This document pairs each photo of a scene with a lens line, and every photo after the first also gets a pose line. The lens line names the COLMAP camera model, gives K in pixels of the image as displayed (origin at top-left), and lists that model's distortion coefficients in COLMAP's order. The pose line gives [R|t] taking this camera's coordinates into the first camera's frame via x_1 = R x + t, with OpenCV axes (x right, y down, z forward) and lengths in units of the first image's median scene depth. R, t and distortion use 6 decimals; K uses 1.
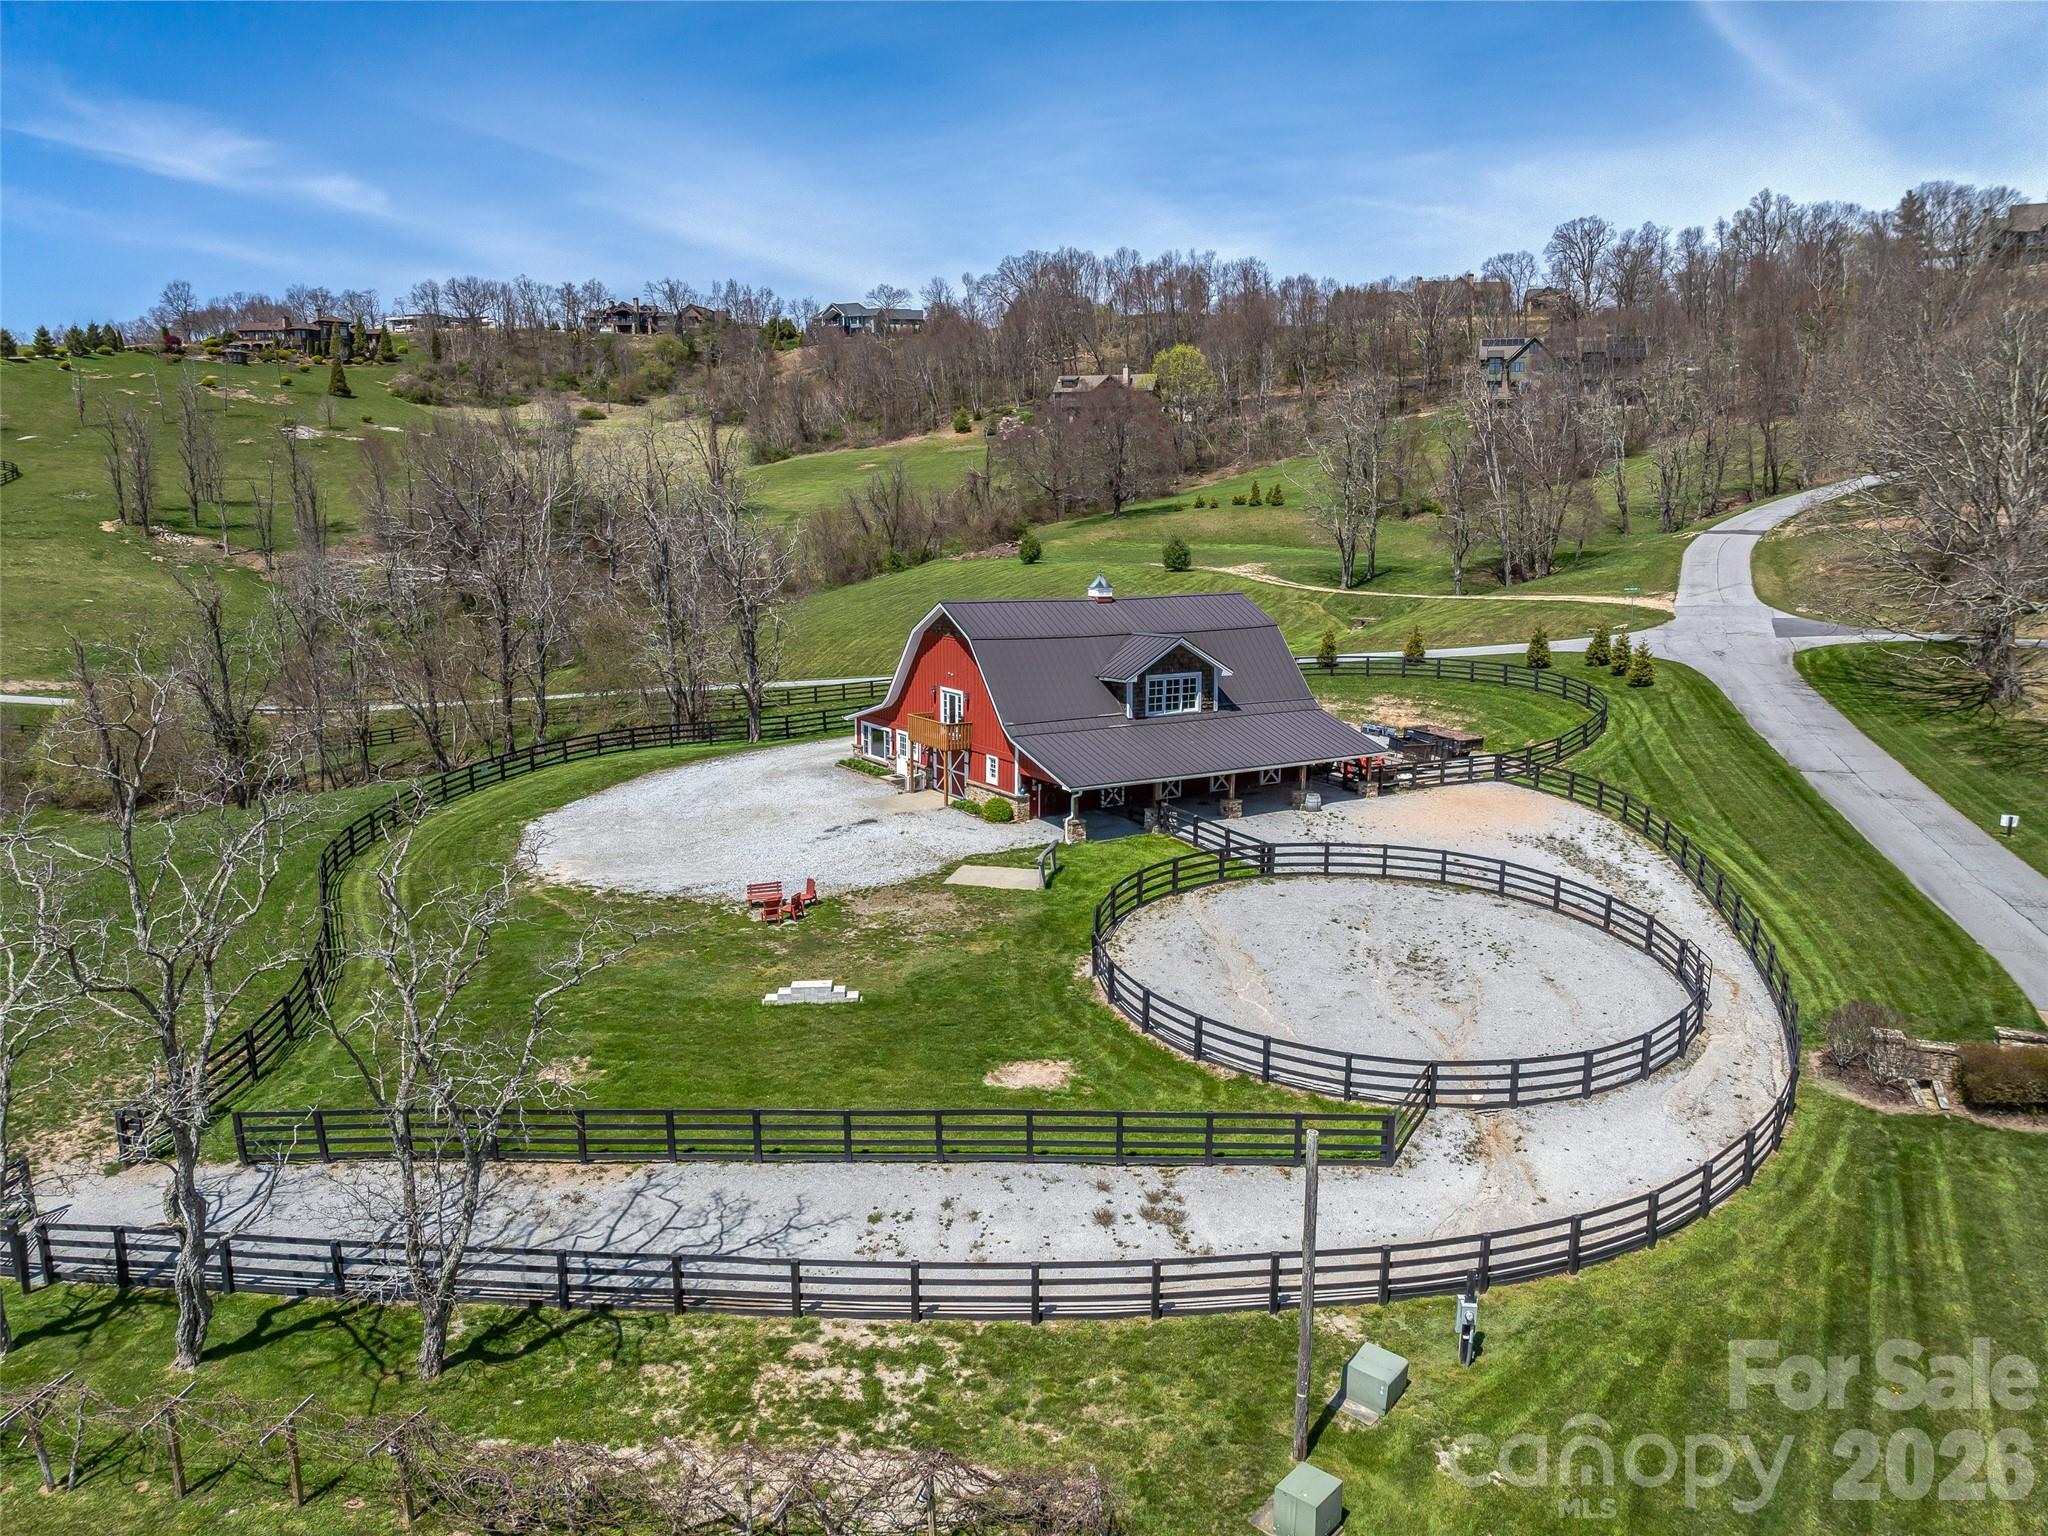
lens RADIAL K [[1403.9, 0, 1024.0], [0, 1403.9, 768.0], [0, 0, 1]] dist [-0.004720, -0.045482]
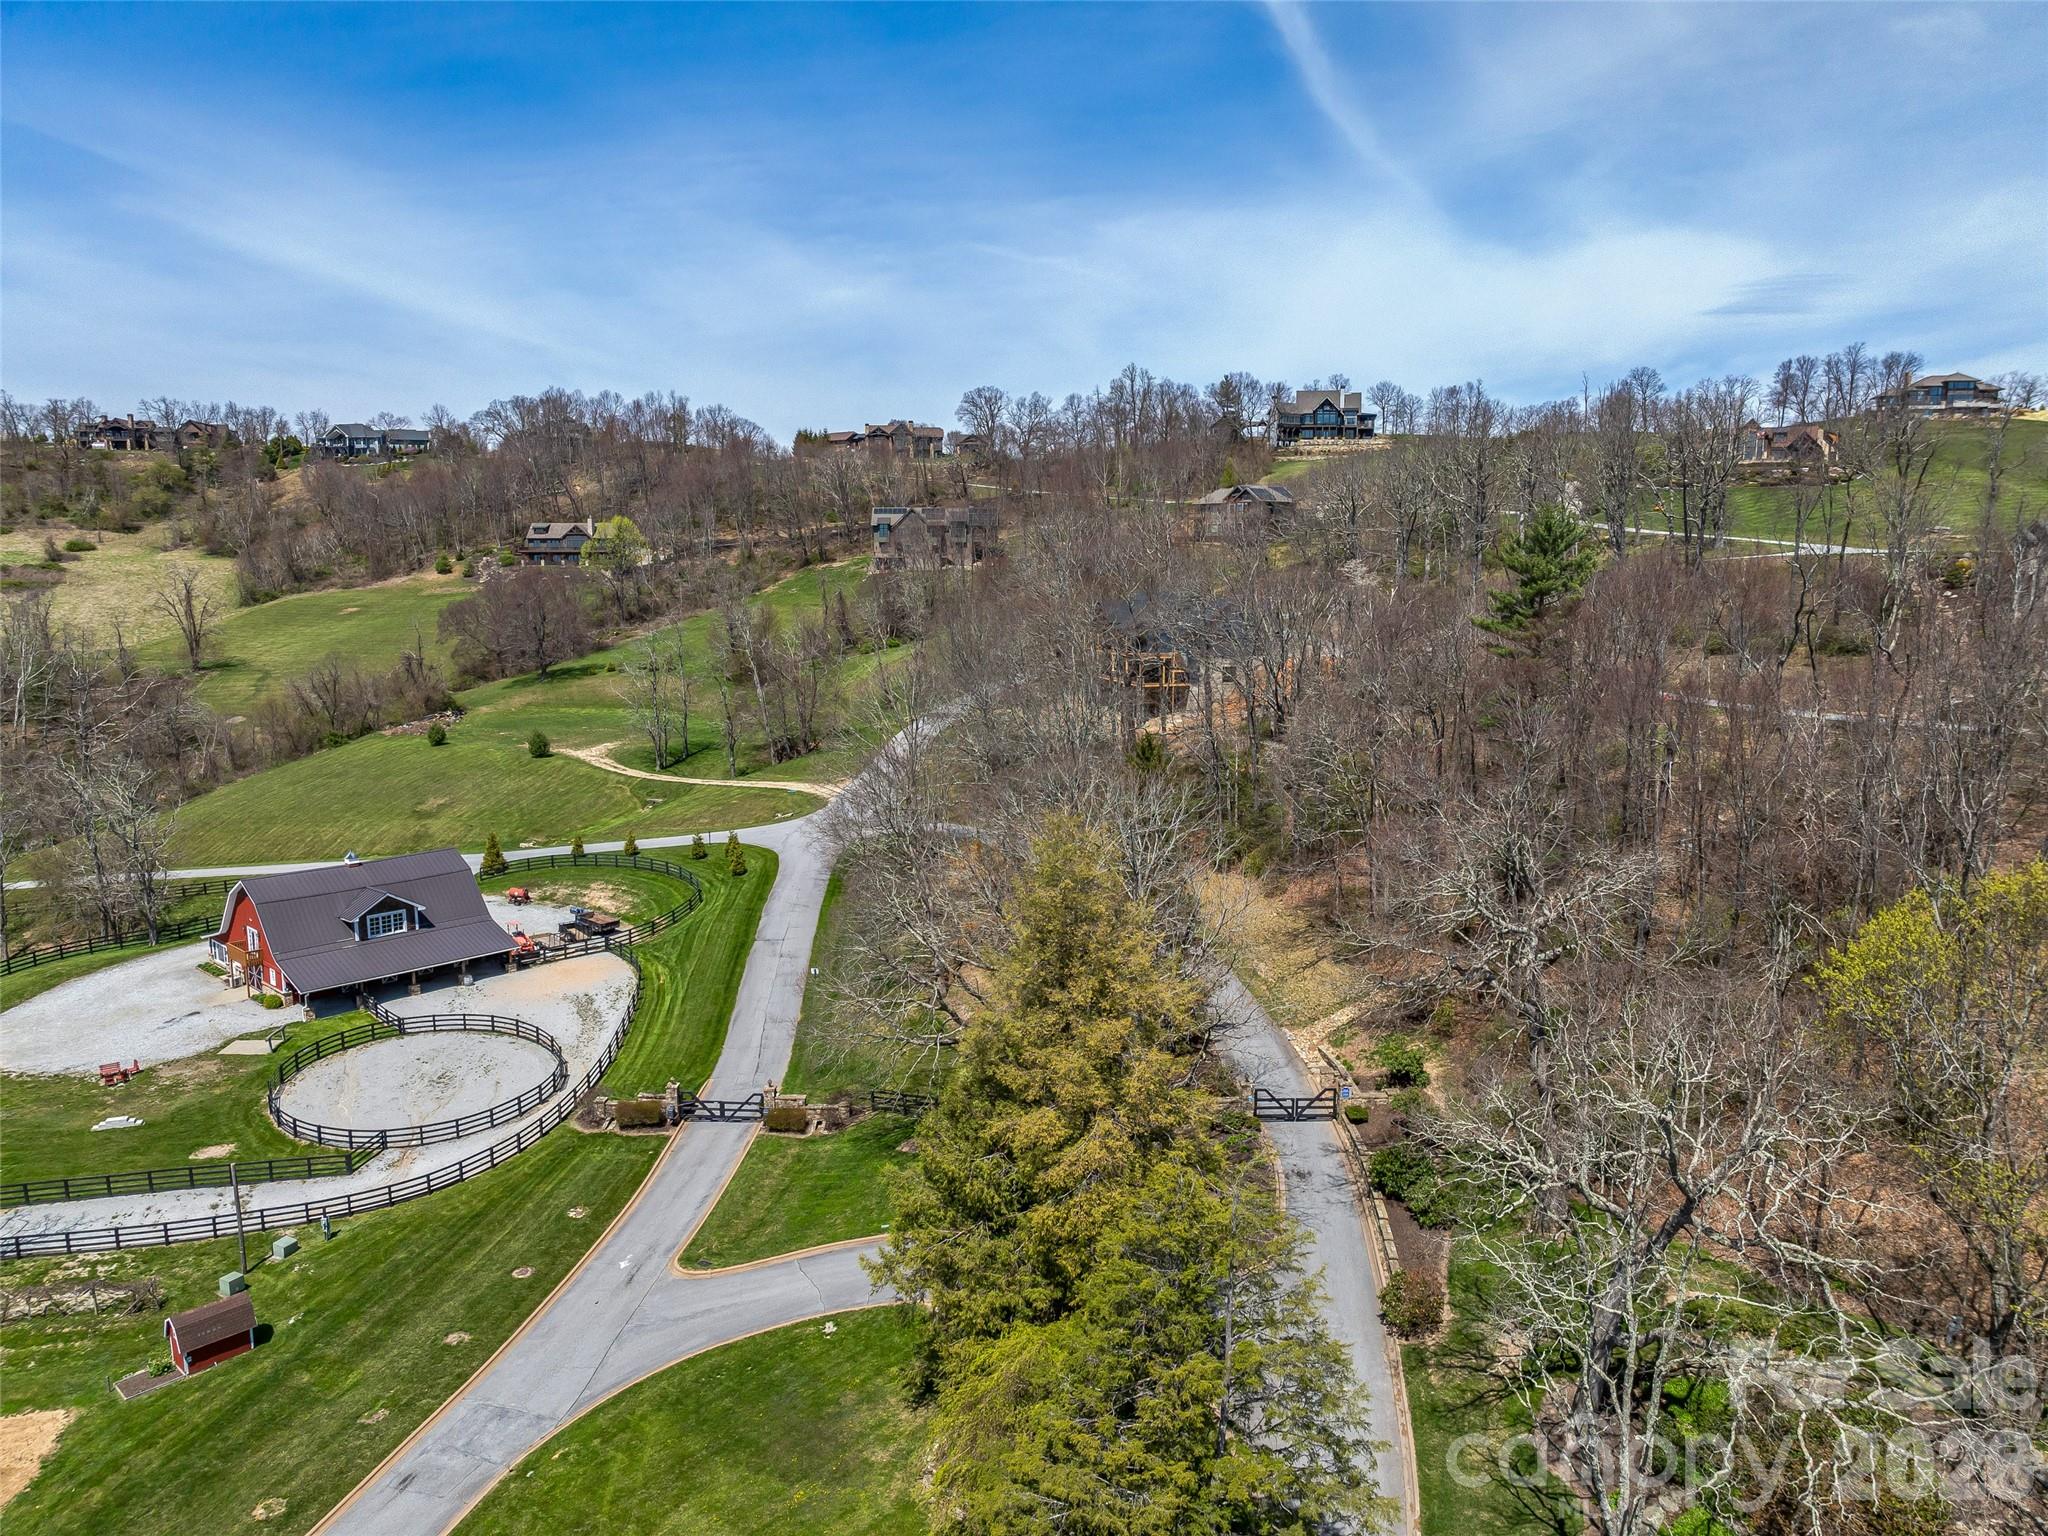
lens RADIAL K [[1434.5, 0, 1024.0], [0, 1434.5, 768.0], [0, 0, 1]] dist [-0.063913, 0.038740]
pose [[0.962833, -0.042199, 0.266781, 0.320189], [0.048930, 0.998628, -0.018629, -0.137248], [-0.265629, 0.030990, 0.963577, -0.725839]]
